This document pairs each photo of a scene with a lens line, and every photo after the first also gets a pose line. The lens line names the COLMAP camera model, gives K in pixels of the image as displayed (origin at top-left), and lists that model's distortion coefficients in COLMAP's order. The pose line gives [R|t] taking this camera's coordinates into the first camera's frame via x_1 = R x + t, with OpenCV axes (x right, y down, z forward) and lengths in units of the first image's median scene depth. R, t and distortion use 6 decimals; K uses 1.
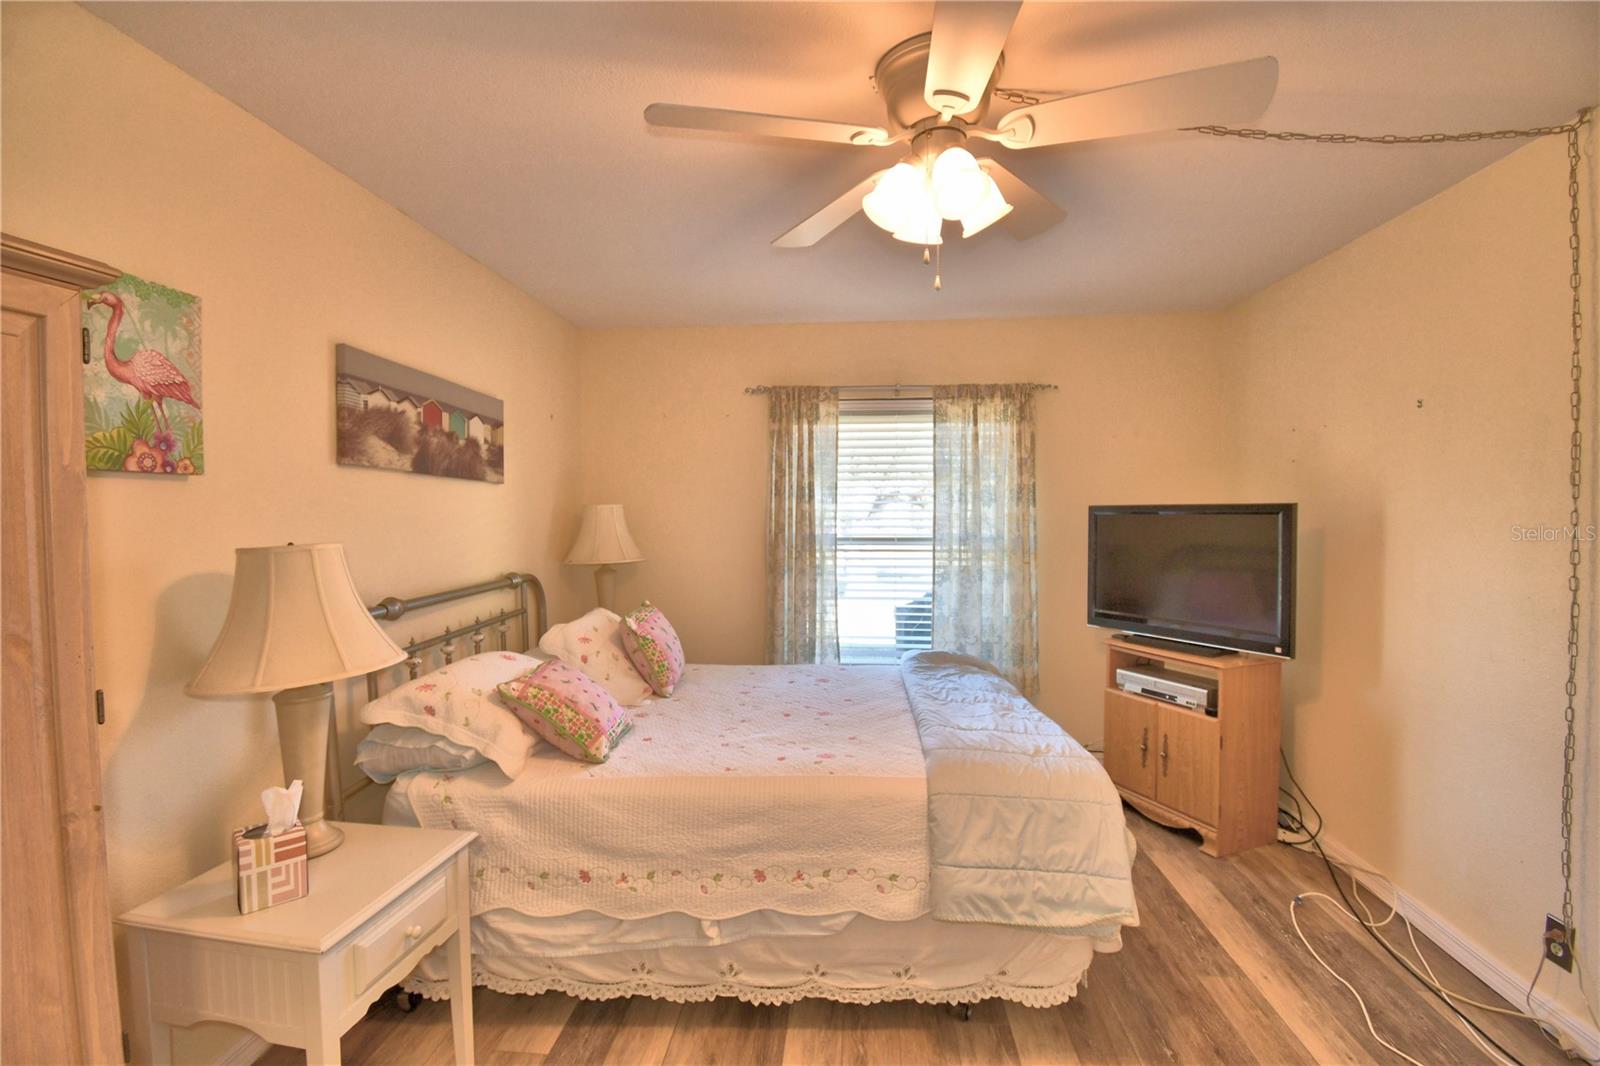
lens RADIAL K [[698.8, 0, 772.8], [0, 698.8, 538.2], [0, 0, 1]] dist [0.012455, -0.020041]
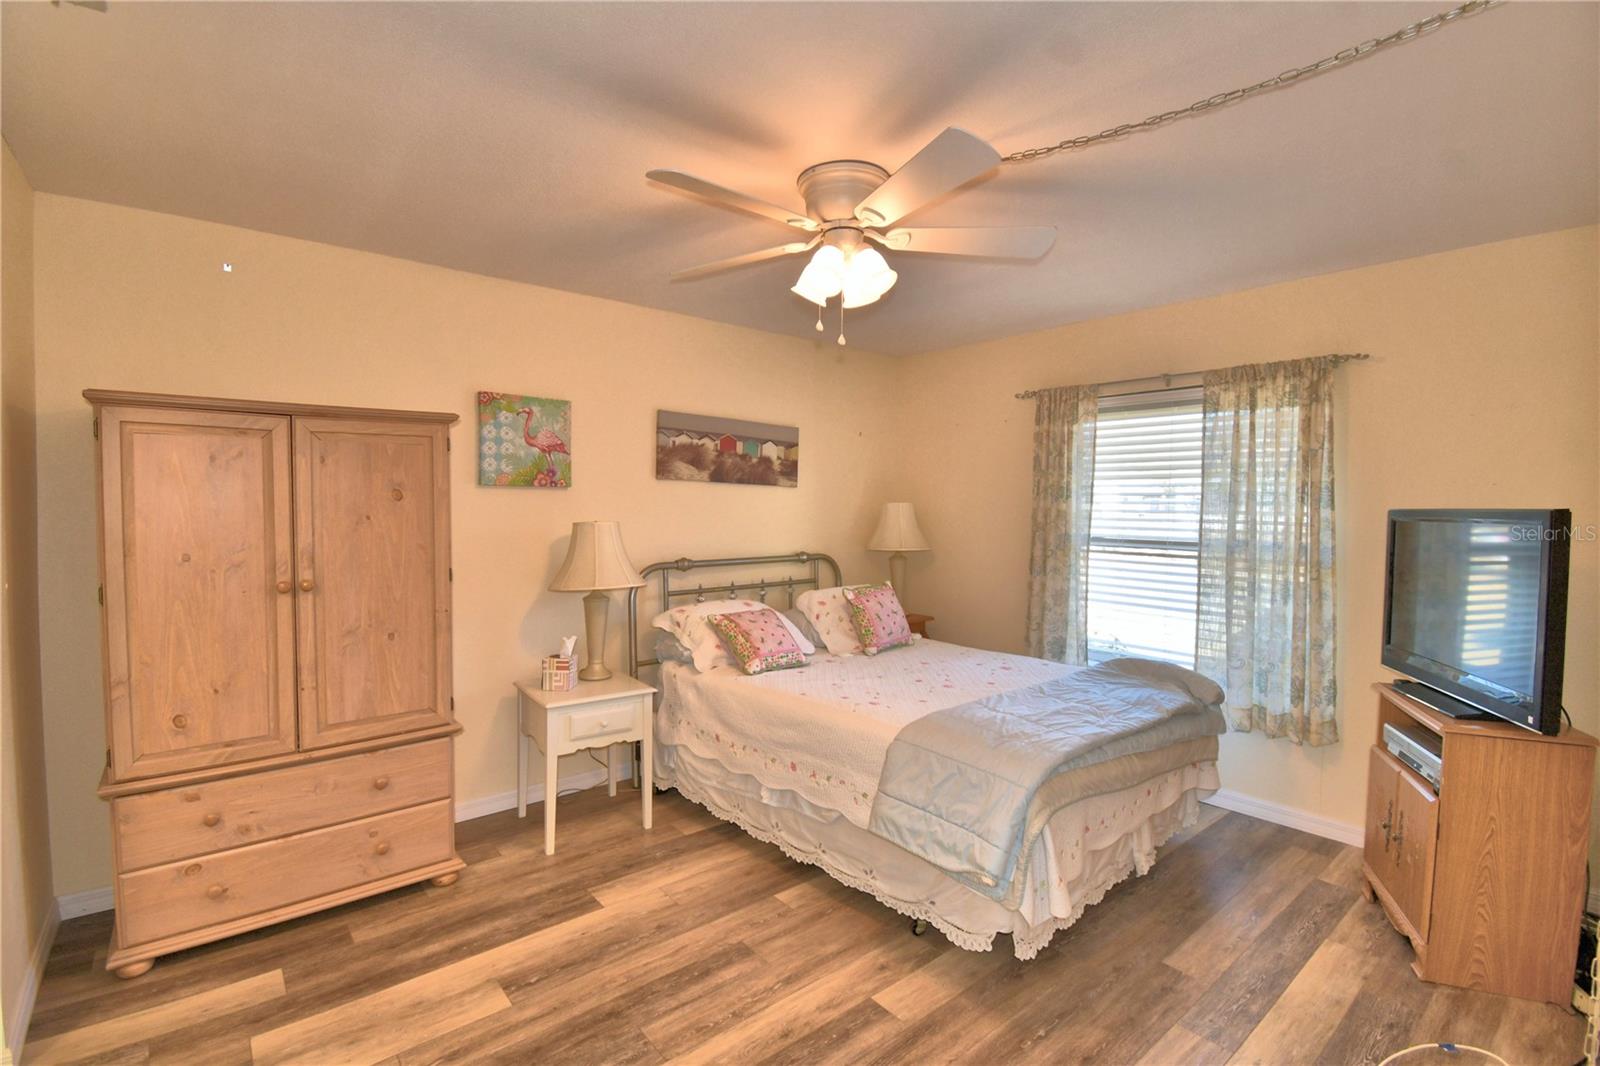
lens RADIAL K [[698.8, 0, 771.3], [0, 698.8, 546.1], [0, 0, 1]] dist [0.012455, -0.020041]
pose [[0.701496, 0.050999, -0.710846, 0.737009], [-0.040314, 0.998679, 0.031865, -0.004339], [0.711532, 0.006304, 0.702626, -0.020117]]
